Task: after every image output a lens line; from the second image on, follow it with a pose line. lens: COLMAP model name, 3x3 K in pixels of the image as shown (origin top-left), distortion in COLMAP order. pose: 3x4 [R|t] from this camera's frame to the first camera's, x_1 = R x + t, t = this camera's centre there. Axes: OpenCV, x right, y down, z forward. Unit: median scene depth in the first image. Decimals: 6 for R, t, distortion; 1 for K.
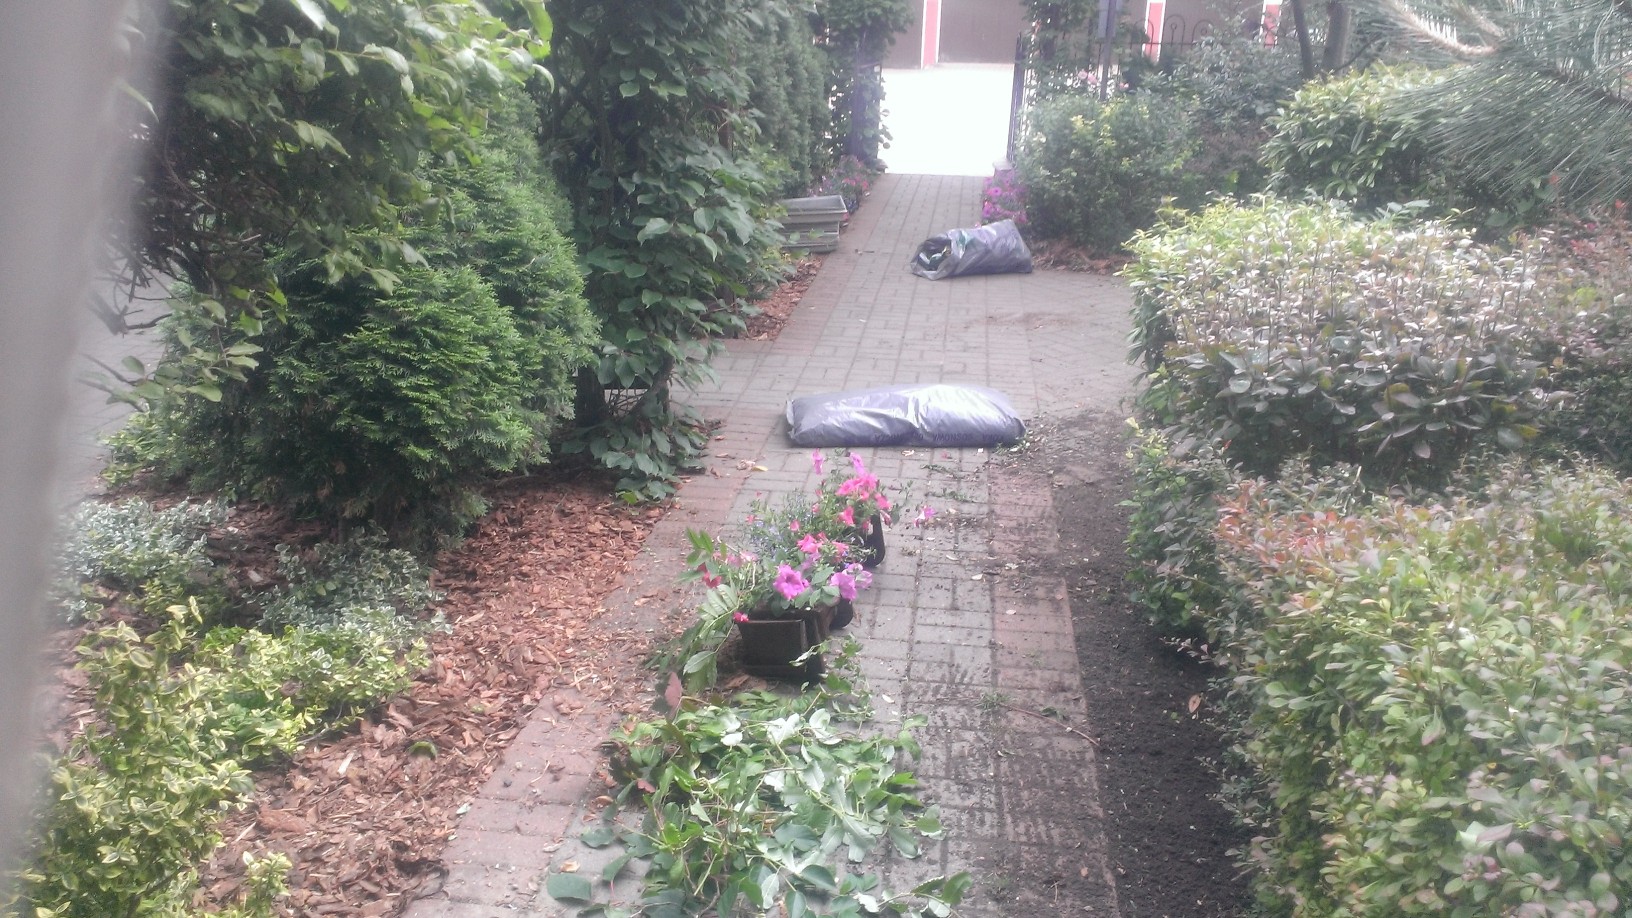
lens RADIAL K [[1274.1, 0, 816.0], [0, 1274.1, 459.0], [0, 0, 1]] dist [0.129235, -0.207968]
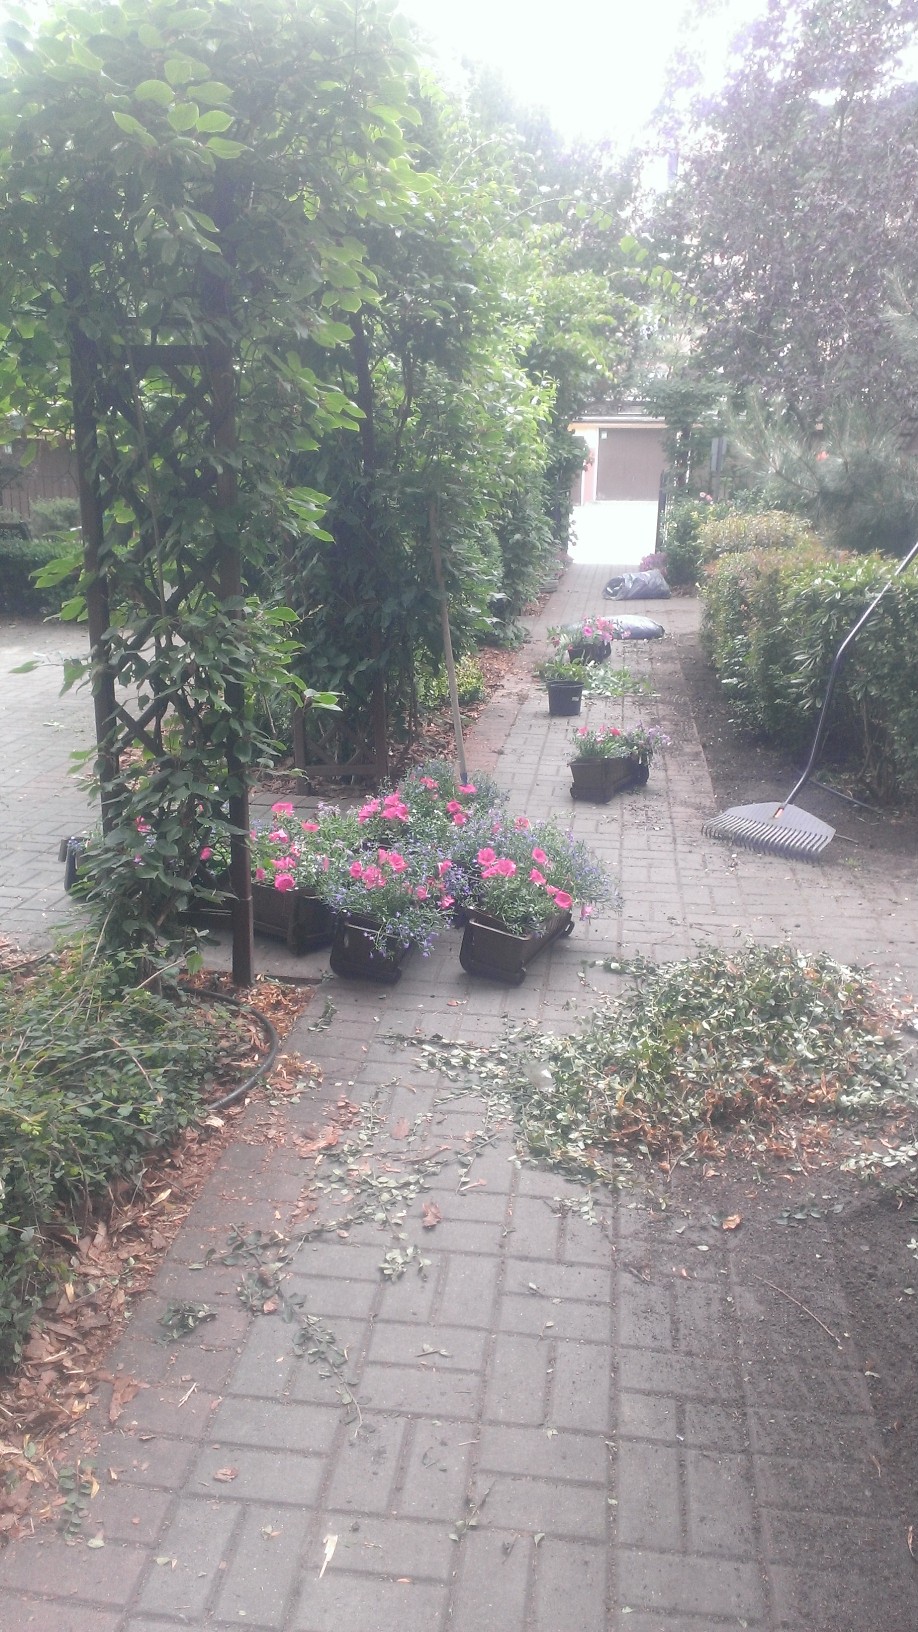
lens RADIAL K [[1274.1, 0, 454.7], [0, 1274.1, 778.5], [0, 0, 1]] dist [0.129235, -0.207968]
pose [[0.999947, 0.005202, -0.008920, -0.112829], [-0.005981, 0.995955, -0.089660, 0.263767], [0.008418, 0.089708, 0.995933, -0.747522]]
